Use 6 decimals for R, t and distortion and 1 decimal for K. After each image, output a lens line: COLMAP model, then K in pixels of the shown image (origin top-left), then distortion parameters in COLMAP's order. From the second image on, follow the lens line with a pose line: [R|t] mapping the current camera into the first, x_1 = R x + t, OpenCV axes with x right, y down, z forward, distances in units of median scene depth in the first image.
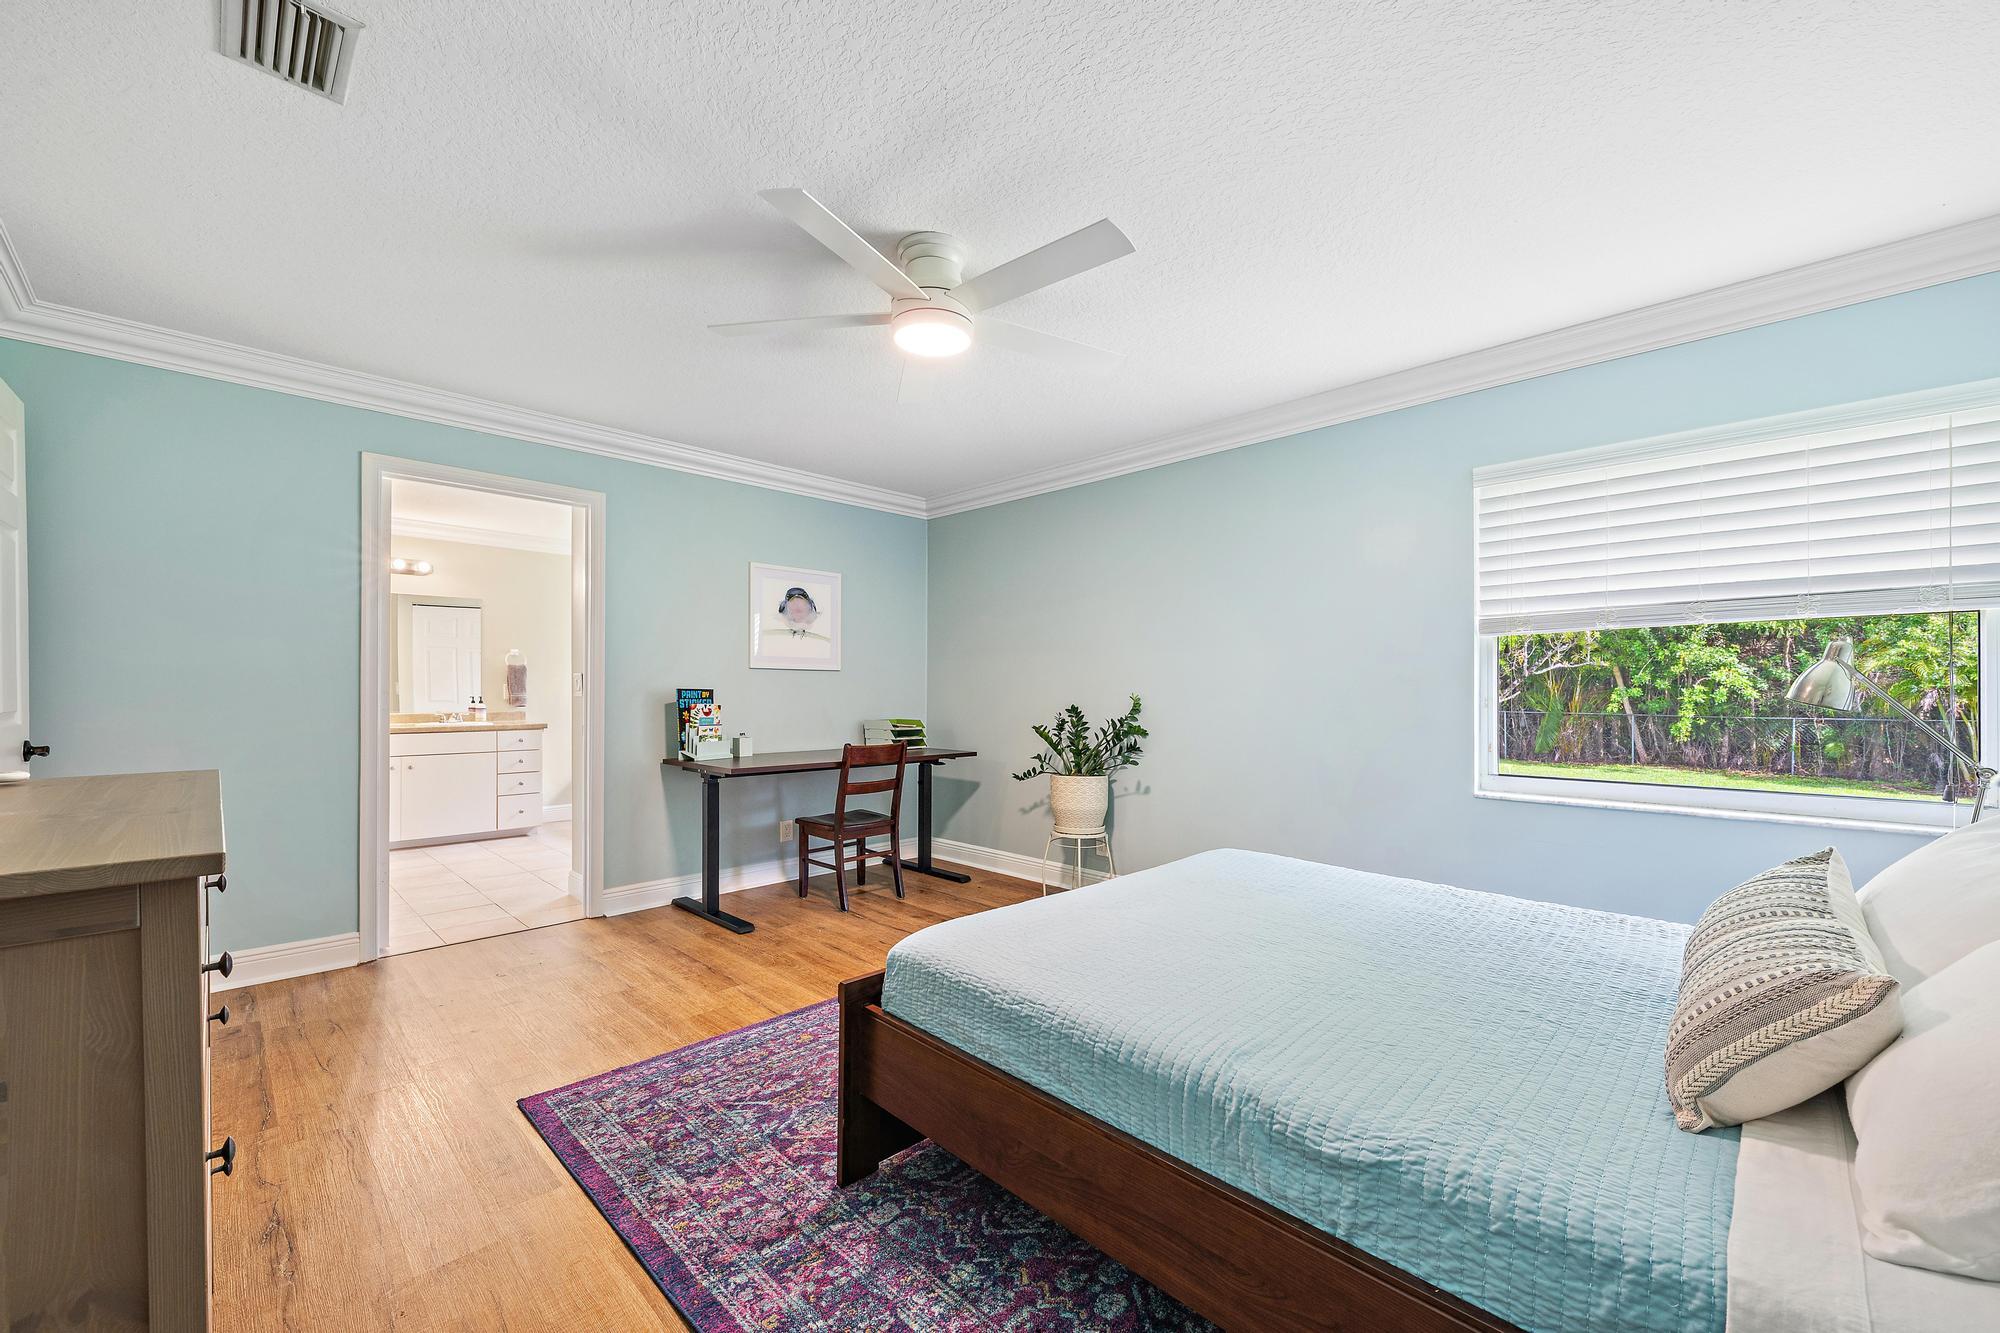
lens RADIAL K [[782.9, 0, 1005.8], [0, 782.9, 660.6], [0, 0, 1]] dist [-0.002622, -0.000222]
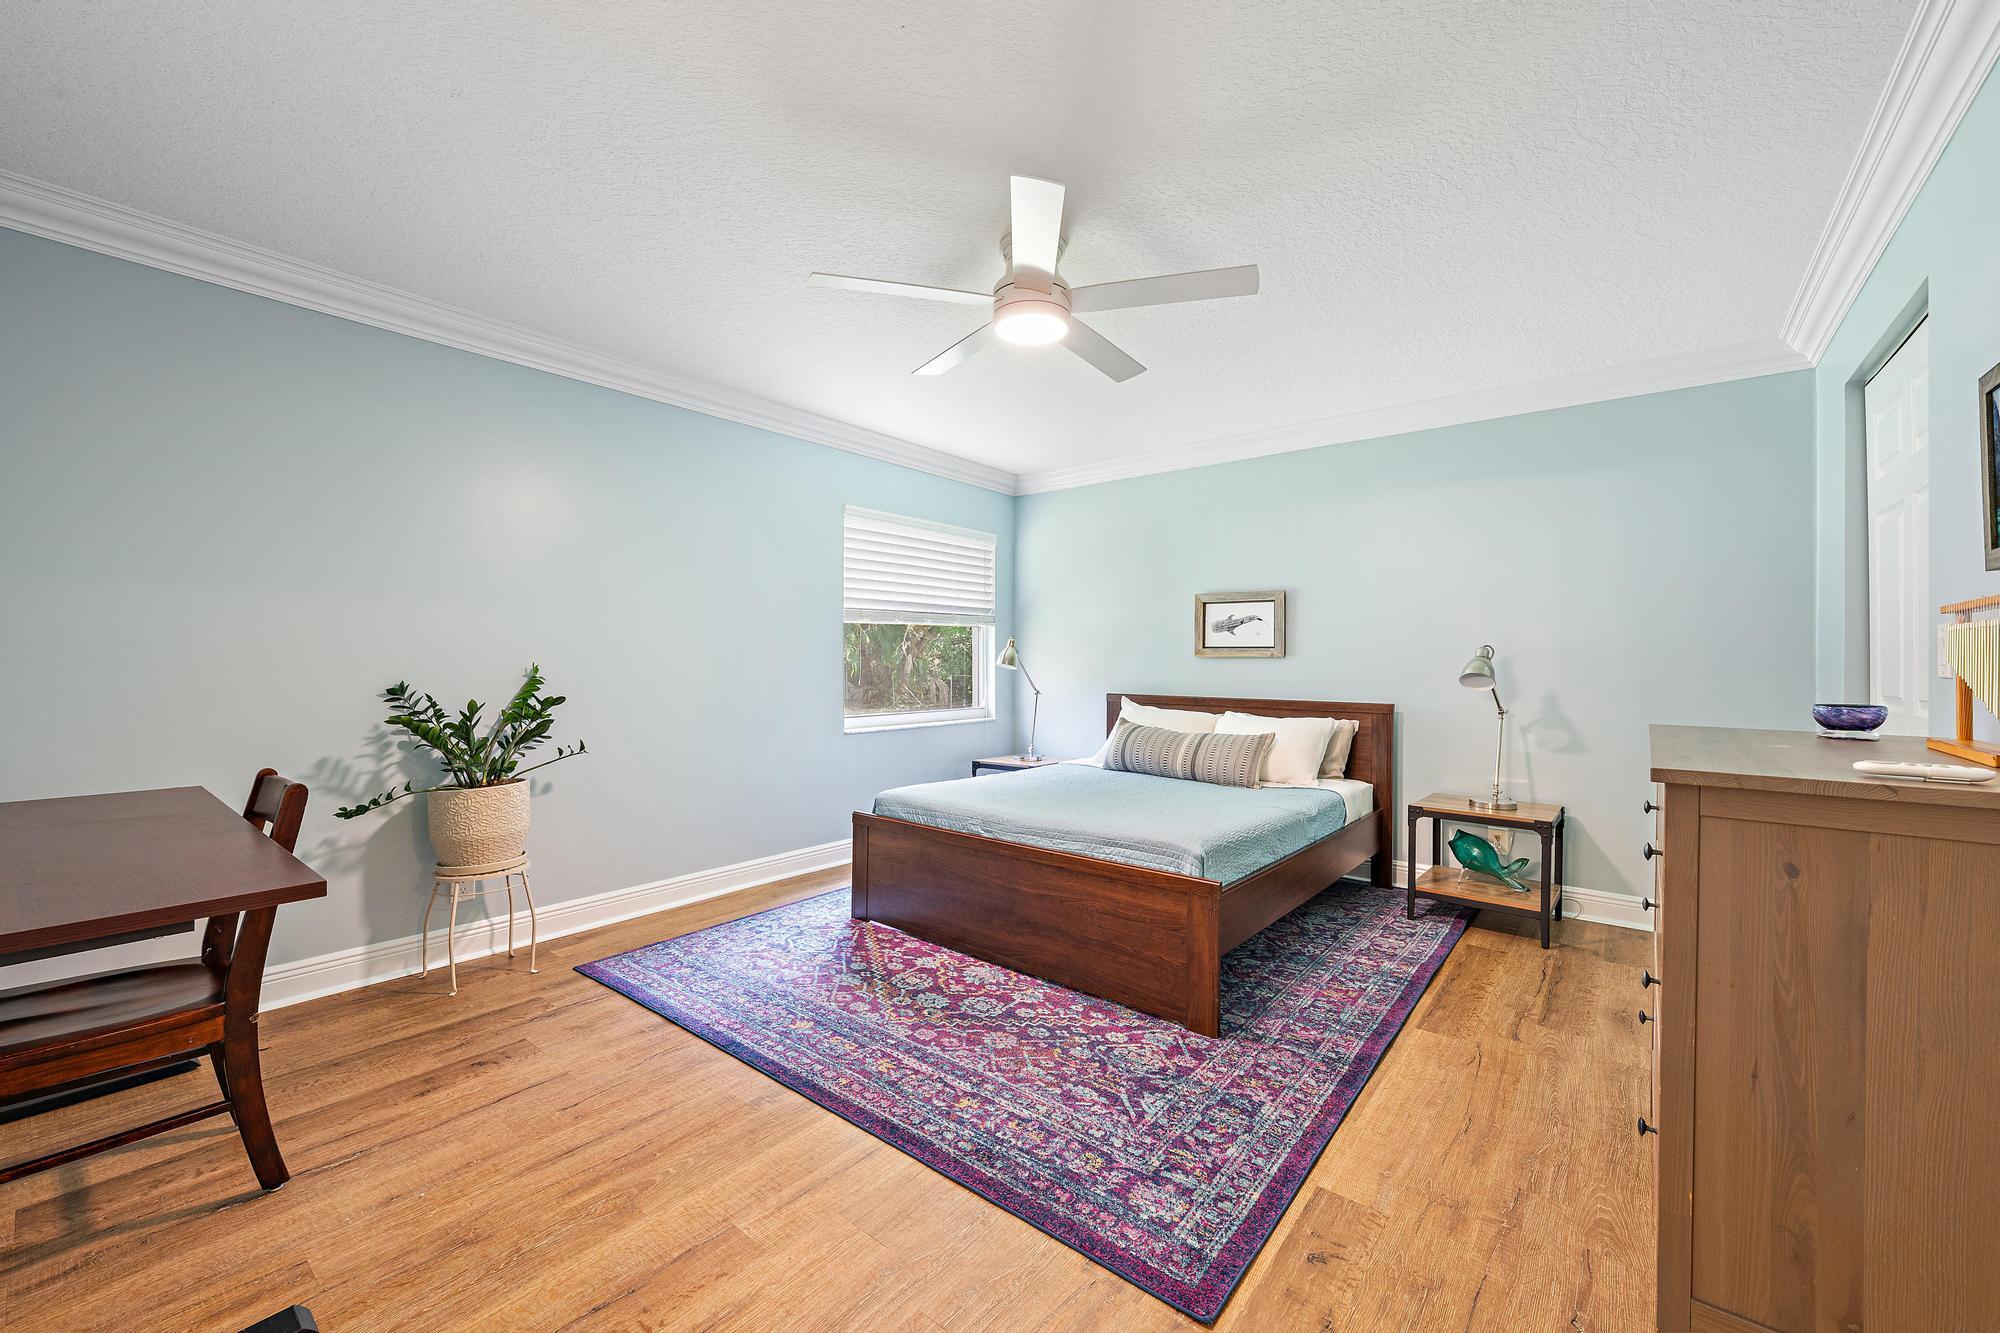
lens RADIAL K [[782.9, 0, 1005.8], [0, 782.9, 660.6], [0, 0, 1]] dist [-0.002622, -0.000222]
pose [[-0.094461, 0.002999, 0.995524, -1.045341], [-0.038240, 0.999247, -0.006638, 0.045334], [-0.994794, -0.038696, -0.094275, 1.058875]]
